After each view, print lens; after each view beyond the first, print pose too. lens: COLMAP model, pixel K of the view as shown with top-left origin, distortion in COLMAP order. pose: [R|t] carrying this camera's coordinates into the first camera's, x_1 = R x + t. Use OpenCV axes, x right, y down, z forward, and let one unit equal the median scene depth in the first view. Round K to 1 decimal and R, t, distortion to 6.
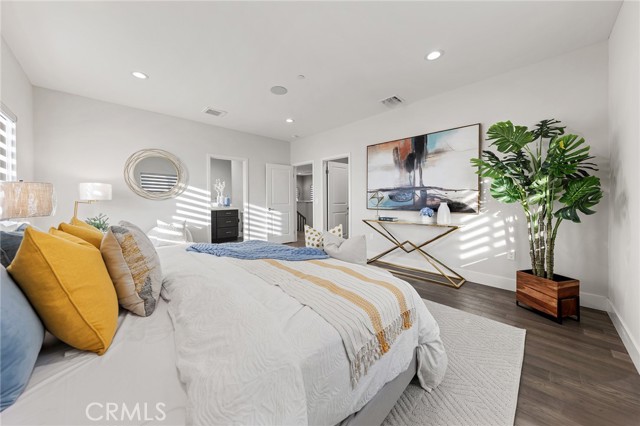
lens RADIAL K [[219.8, 0, 320.3], [0, 219.8, 197.9], [0, 0, 1]] dist [-0.000043, 0.000018]
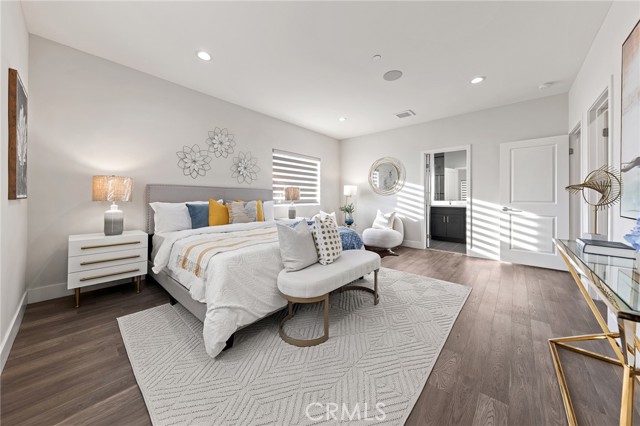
lens RADIAL K [[219.8, 0, 320.3], [0, 219.8, 197.9], [0, 0, 1]] dist [-0.000043, 0.000018]
pose [[0.069391, 0.004931, -0.997577, 0.536348], [0.000465, 0.999988, 0.004975, 0.019976], [0.997589, -0.000809, 0.069388, 0.463326]]
